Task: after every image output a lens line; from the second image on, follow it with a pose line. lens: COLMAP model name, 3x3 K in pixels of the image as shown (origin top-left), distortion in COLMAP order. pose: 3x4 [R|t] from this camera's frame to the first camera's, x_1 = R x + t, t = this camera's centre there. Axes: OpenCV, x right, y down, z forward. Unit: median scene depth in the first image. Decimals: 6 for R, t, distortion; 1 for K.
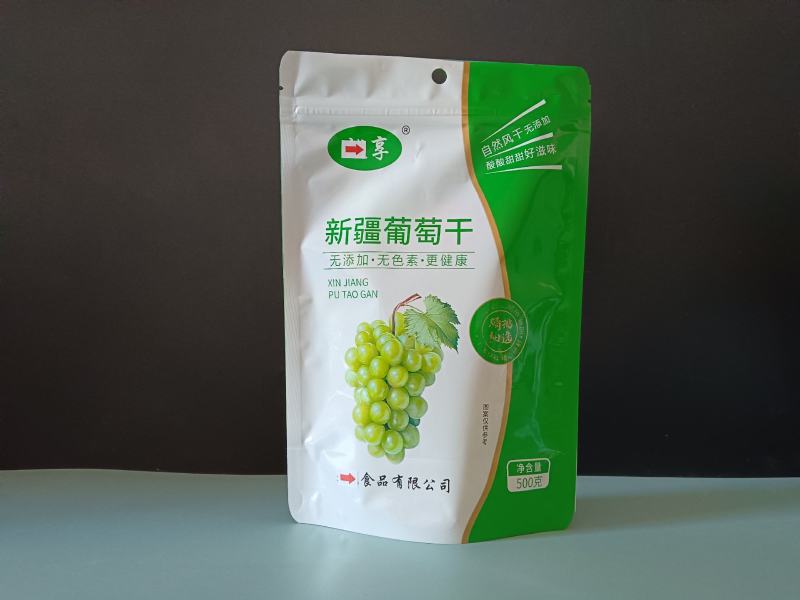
lens RADIAL K [[635.6, 0, 399.4], [0, 635.6, 303.2], [0, 0, 1]] dist [0.024462, -0.025746]
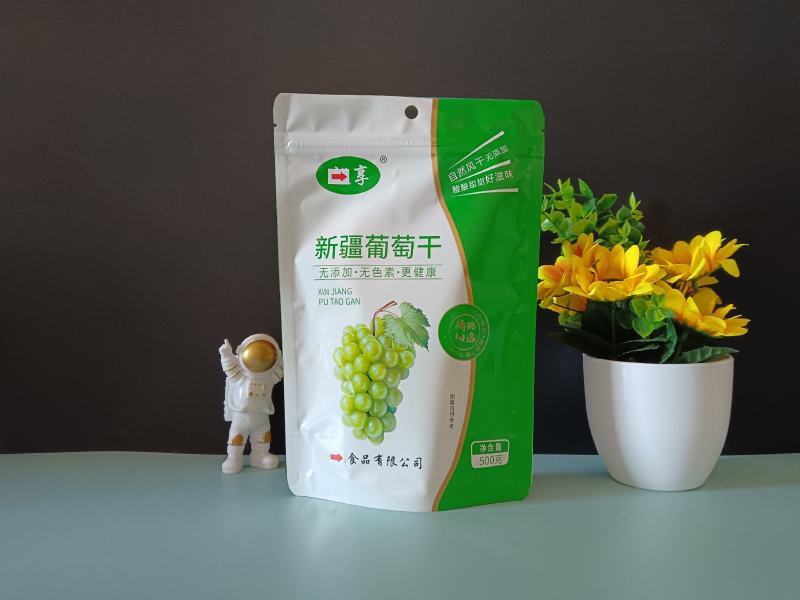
lens RADIAL K [[635.6, 0, 397.2], [0, 635.6, 302.4], [0, 0, 1]] dist [0.024462, -0.025746]
pose [[0.999847, -0.009997, -0.014386, 0.050172], [0.010409, 0.999531, 0.028808, -0.045138], [0.014091, -0.028953, 0.999481, -0.167592]]
